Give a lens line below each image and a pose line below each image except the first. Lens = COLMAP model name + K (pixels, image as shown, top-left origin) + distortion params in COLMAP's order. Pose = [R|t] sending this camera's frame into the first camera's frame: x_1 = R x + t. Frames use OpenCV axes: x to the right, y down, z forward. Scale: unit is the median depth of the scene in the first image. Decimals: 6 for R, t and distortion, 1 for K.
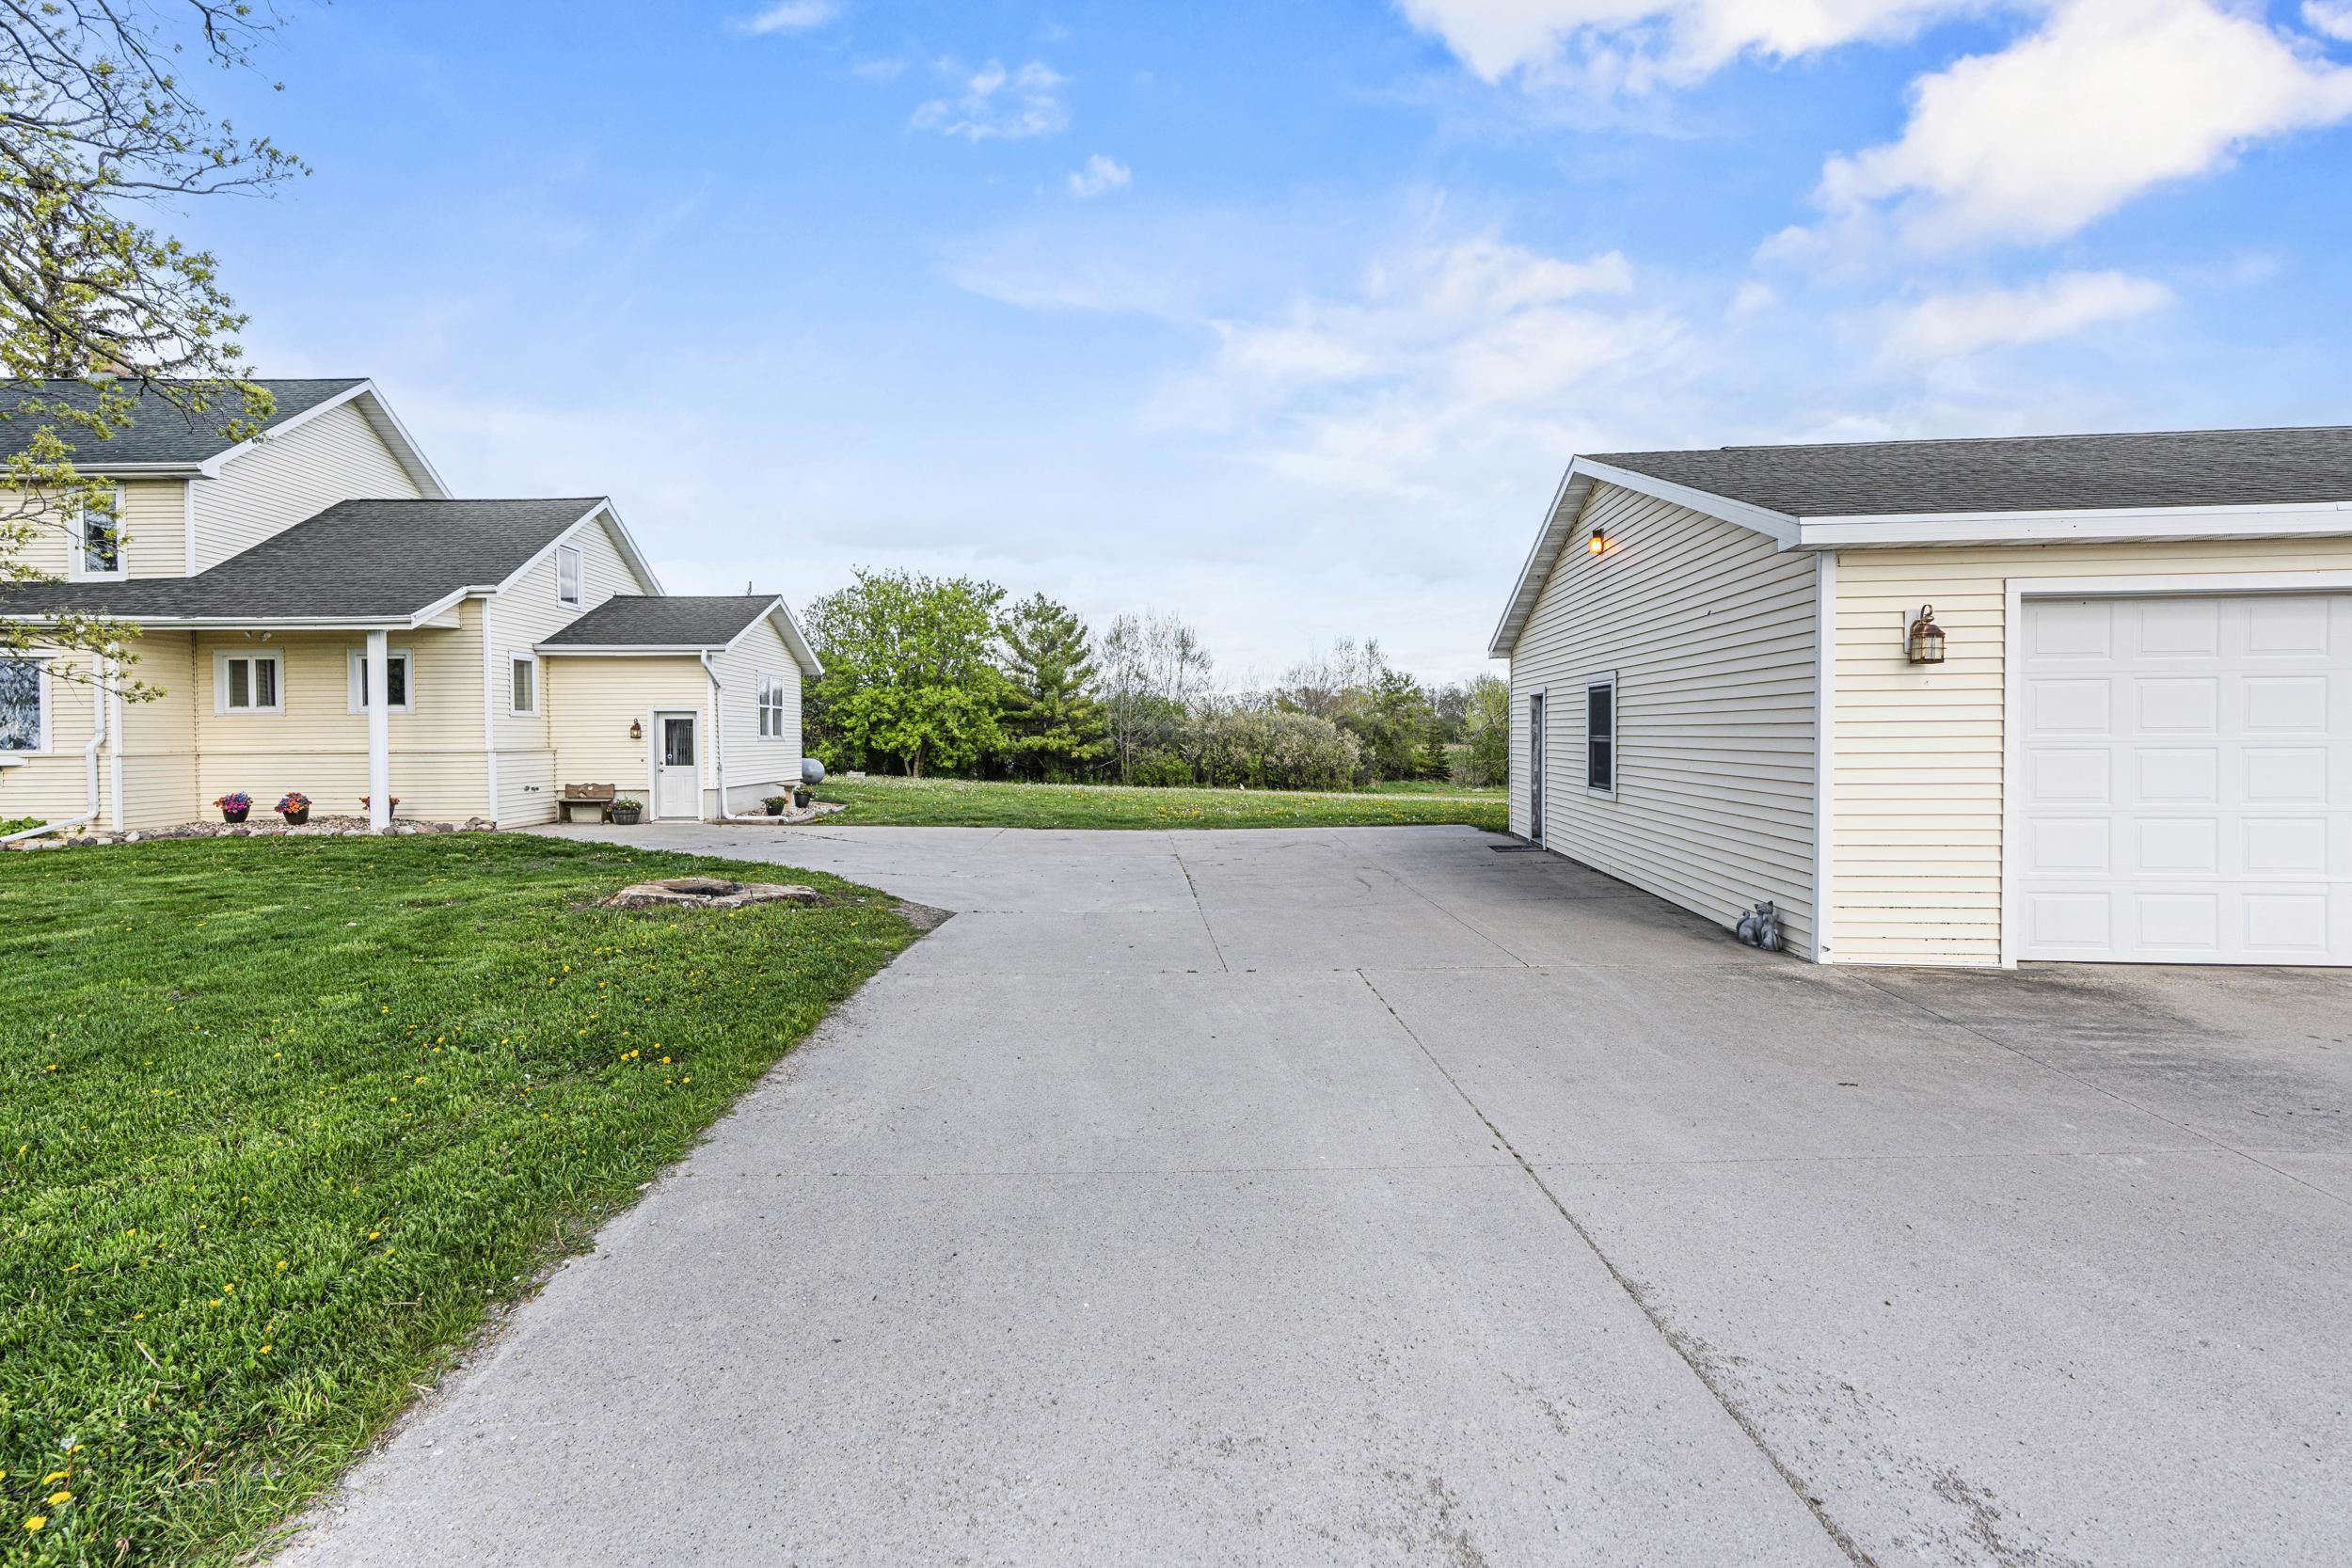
lens RADIAL K [[1080.2, 0, 1177.1], [0, 1080.2, 752.4], [0, 0, 1]] dist [-0.010428, 0.004119]
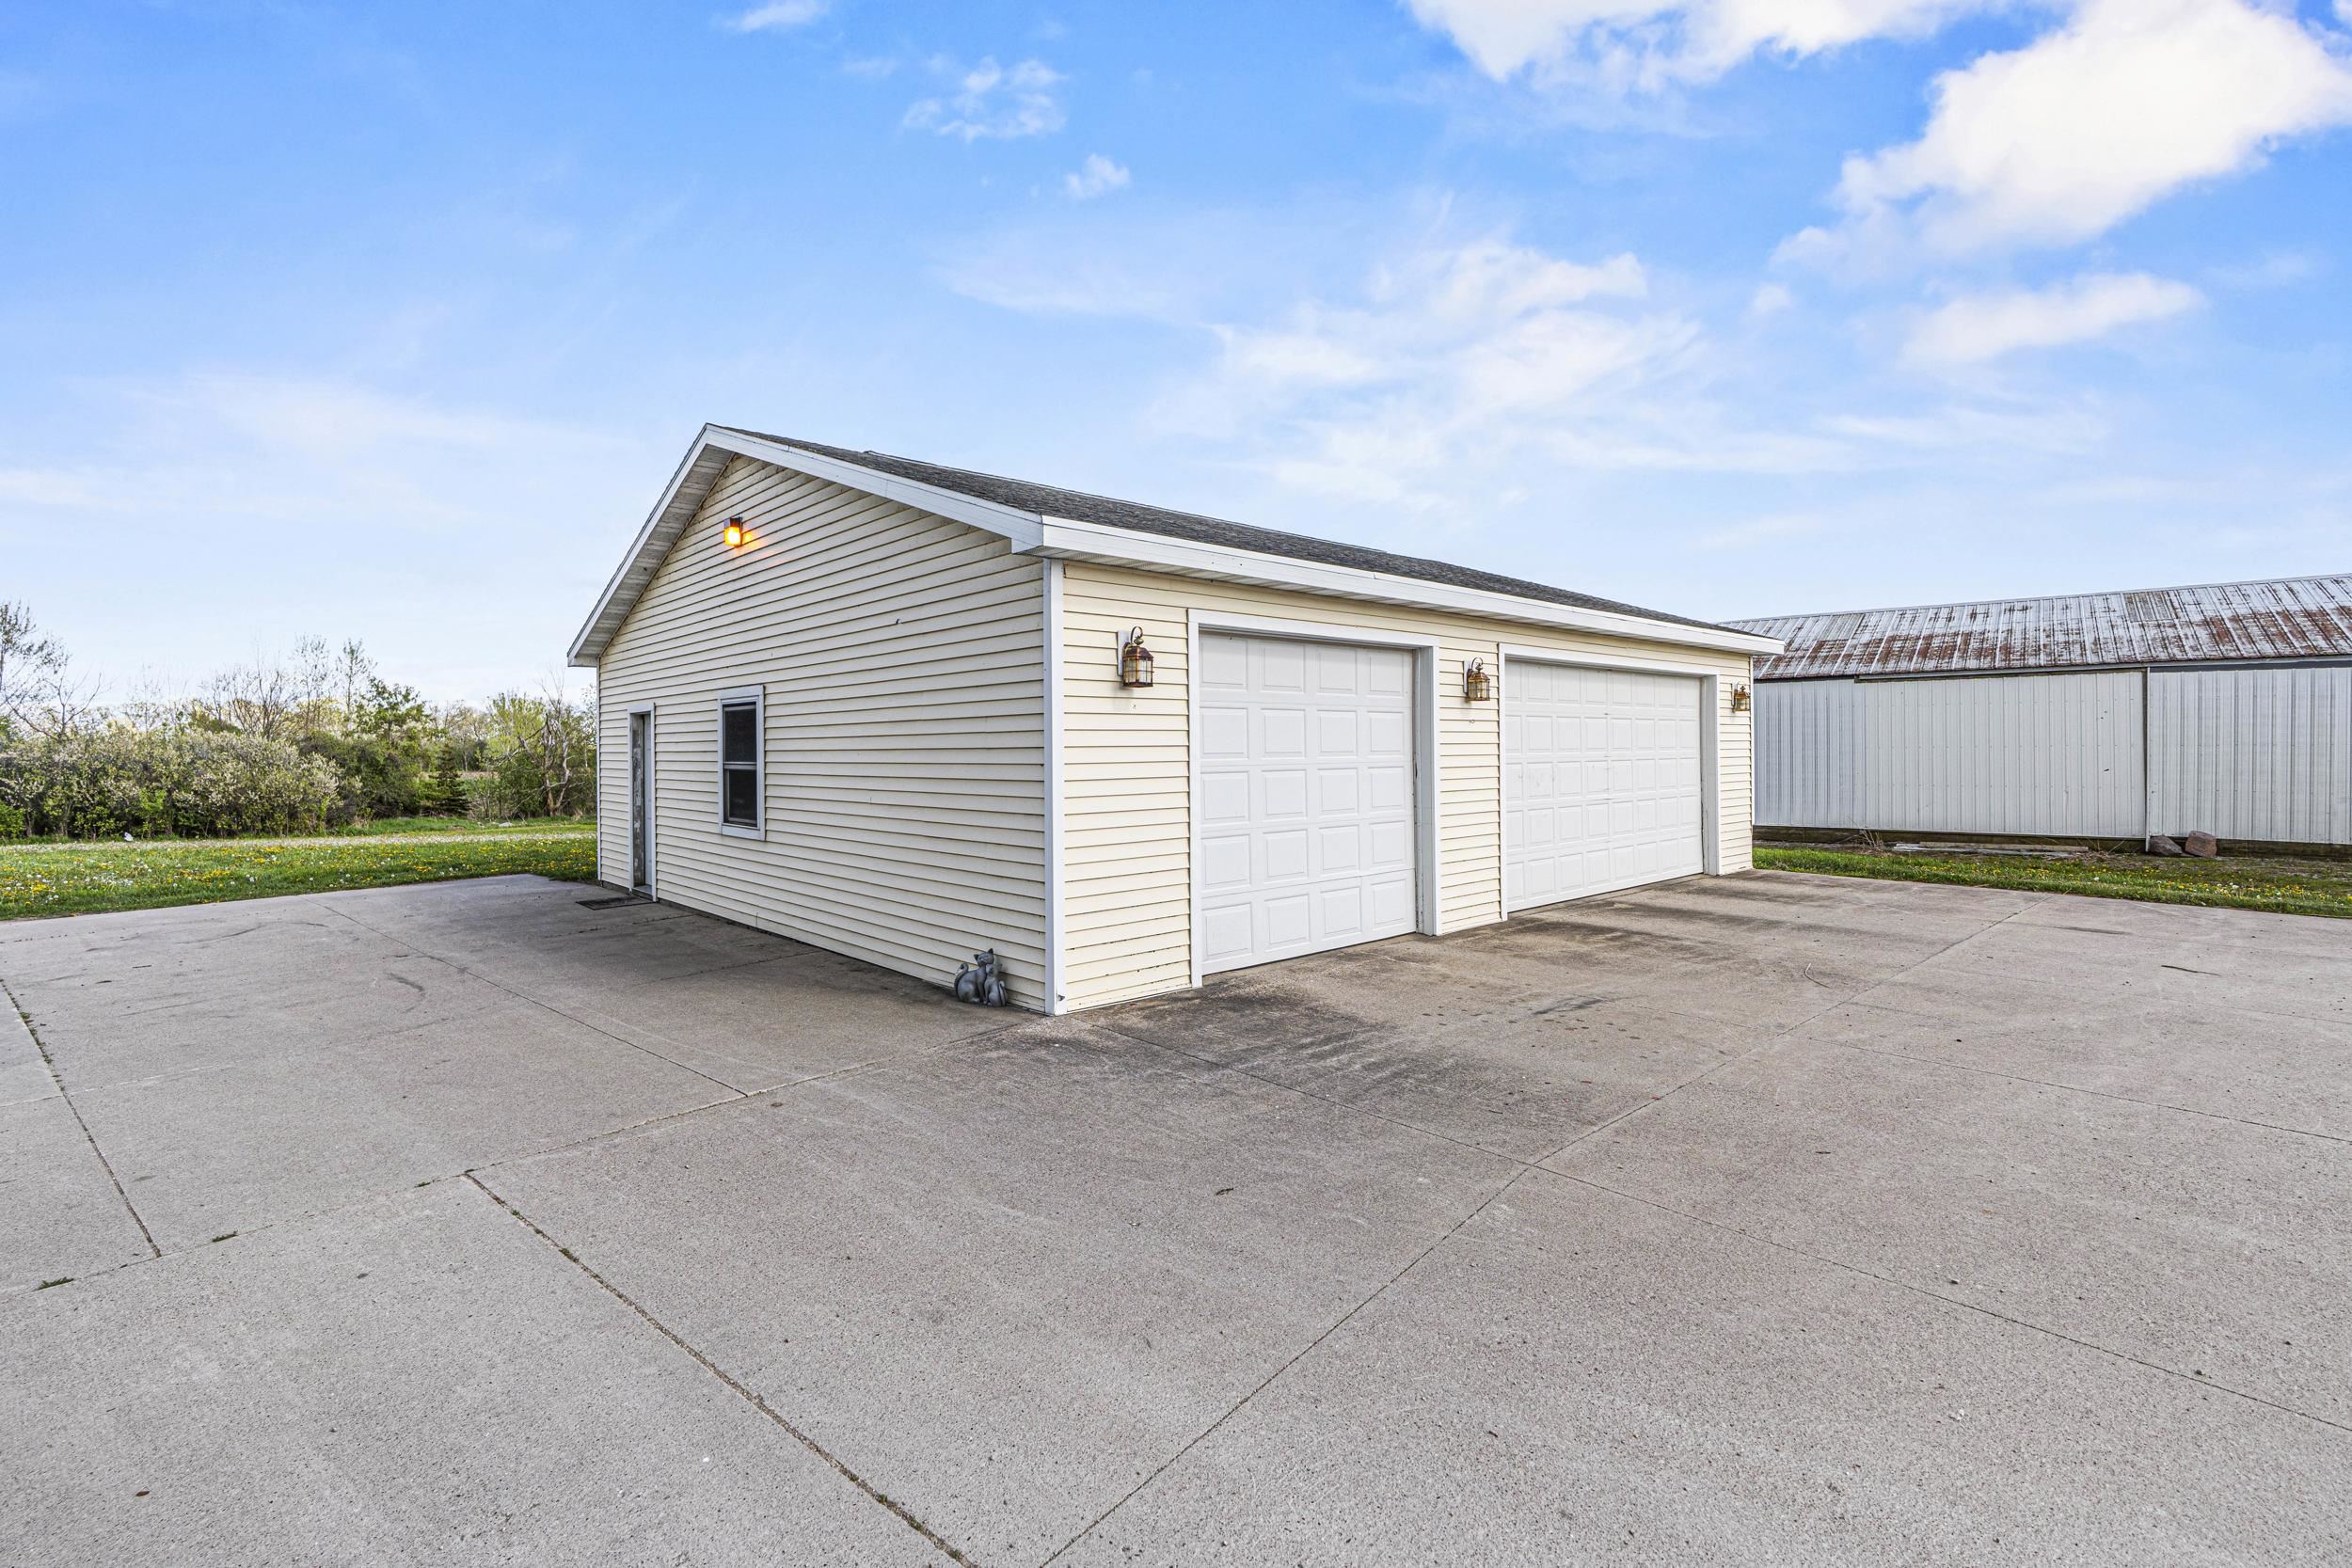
lens RADIAL K [[1080.2, 0, 1177.1], [0, 1080.2, 752.4], [0, 0, 1]] dist [-0.010428, 0.004119]
pose [[0.670697, -0.000630, 0.741731, -0.004056], [0.017375, 0.999739, -0.014862, -0.007551], [-0.741528, 0.022856, 0.670533, 0.285212]]
